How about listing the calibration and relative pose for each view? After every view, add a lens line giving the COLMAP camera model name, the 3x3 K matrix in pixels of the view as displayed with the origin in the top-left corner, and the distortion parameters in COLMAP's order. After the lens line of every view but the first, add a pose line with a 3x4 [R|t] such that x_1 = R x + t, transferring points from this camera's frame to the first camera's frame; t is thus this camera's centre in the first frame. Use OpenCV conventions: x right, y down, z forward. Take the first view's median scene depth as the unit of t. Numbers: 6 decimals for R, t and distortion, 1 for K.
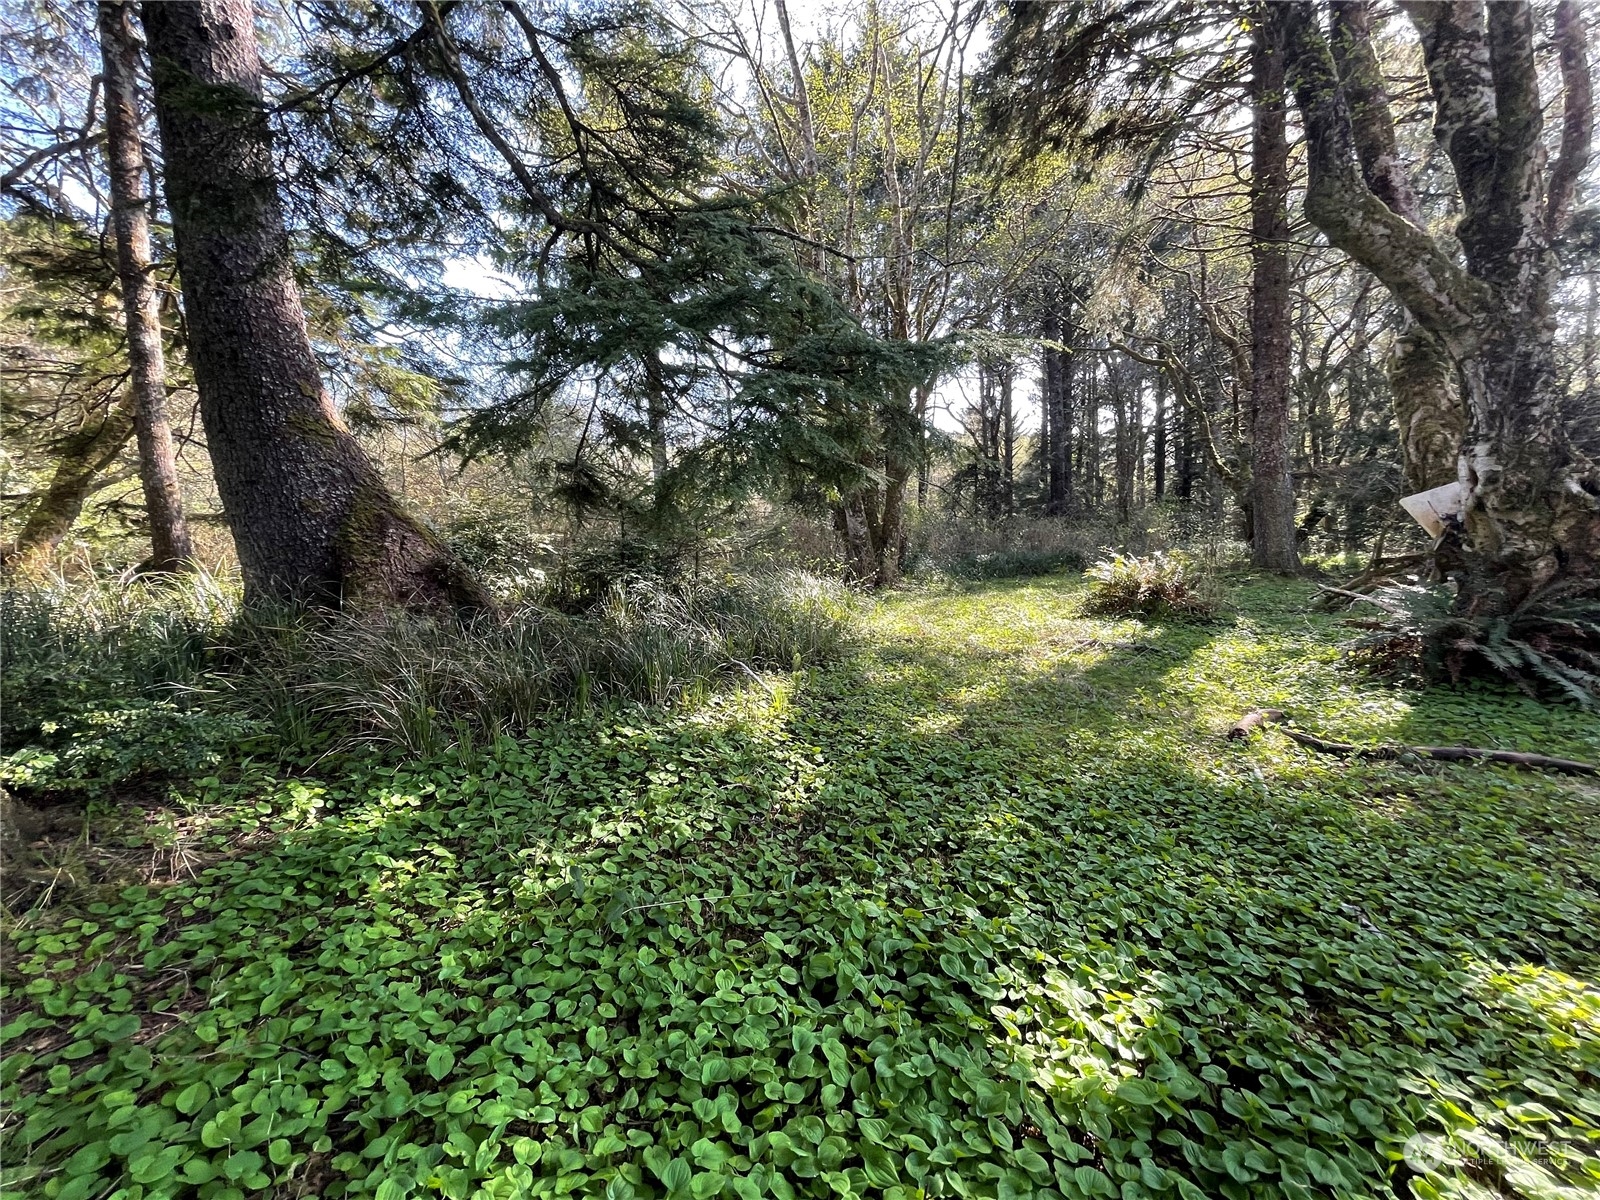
lens RADIAL K [[643.3, 0, 799.6], [0, 643.3, 600.6], [0, 0, 1]] dist [-0.000568, -0.000143]
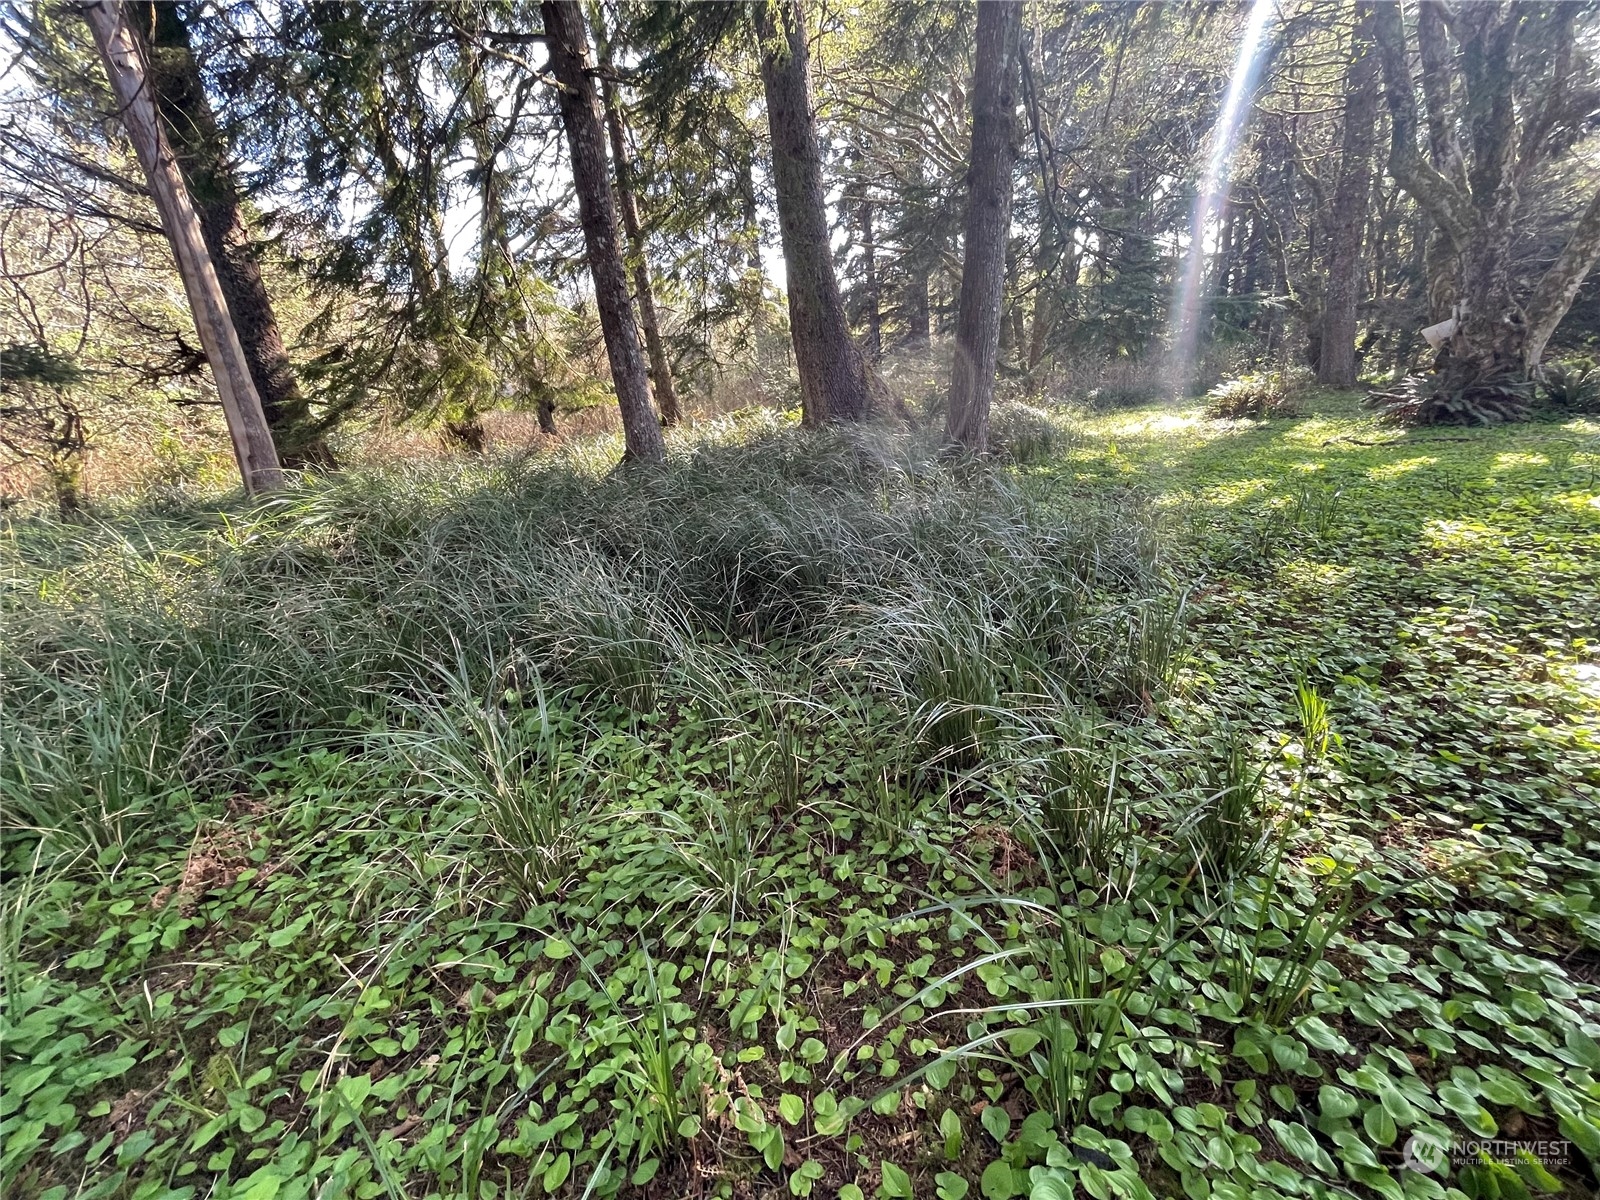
lens RADIAL K [[643.3, 0, 800.7], [0, 643.3, 599.1], [0, 0, 1]] dist [-0.000568, -0.000143]
pose [[0.997785, -0.054916, -0.037548, -0.466603], [0.061444, 0.977096, 0.203734, 0.063877], [0.025500, -0.205590, 0.978306, -0.576257]]
